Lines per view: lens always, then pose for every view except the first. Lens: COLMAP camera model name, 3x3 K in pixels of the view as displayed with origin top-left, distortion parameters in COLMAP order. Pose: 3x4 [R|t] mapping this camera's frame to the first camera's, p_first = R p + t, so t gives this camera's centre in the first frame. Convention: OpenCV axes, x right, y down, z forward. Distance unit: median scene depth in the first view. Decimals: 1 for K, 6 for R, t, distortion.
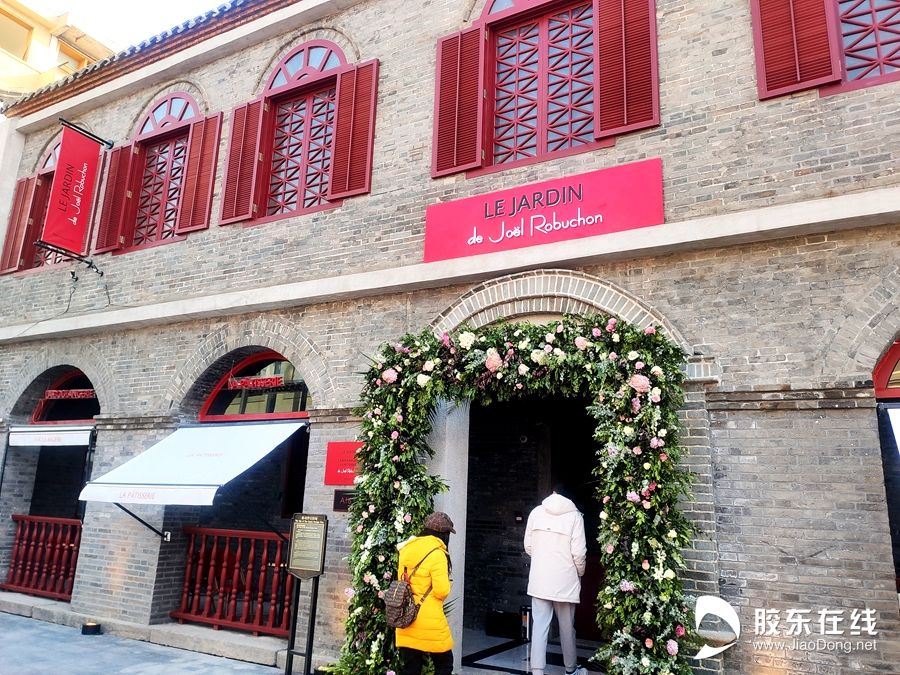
lens RADIAL K [[679.5, 0, 448.1], [0, 679.5, 335.4], [0, 0, 1]] dist [0.053927, -0.043750]
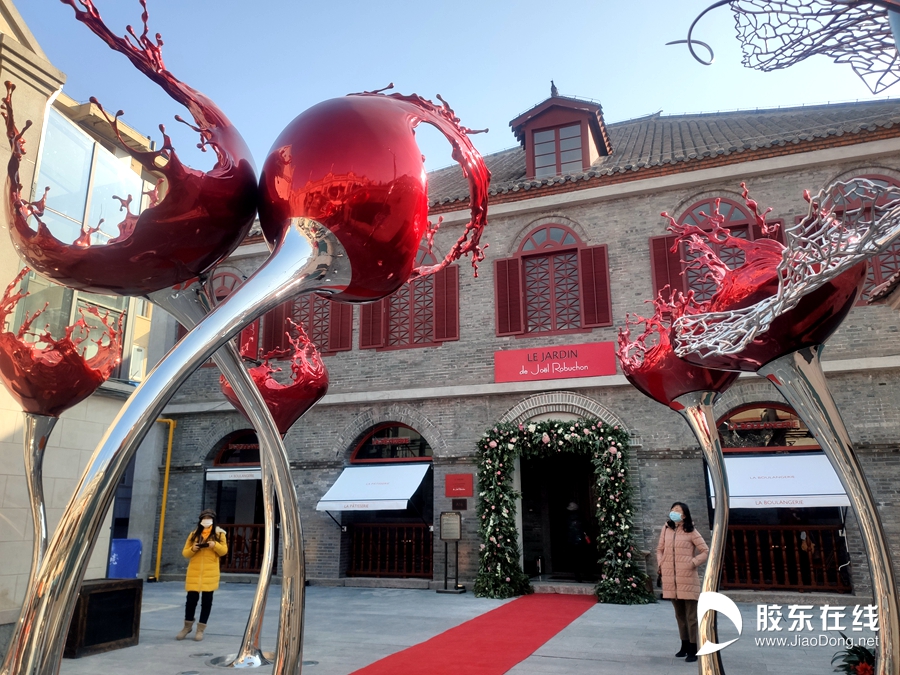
lens RADIAL K [[679.5, 0, 452.4], [0, 679.5, 335.2], [0, 0, 1]] dist [0.053927, -0.043750]
pose [[0.986176, -0.004473, 0.165640, -0.562217], [0.004652, 0.999989, -0.000690, -0.280080], [-0.165635, 0.001451, 0.986186, -1.071195]]
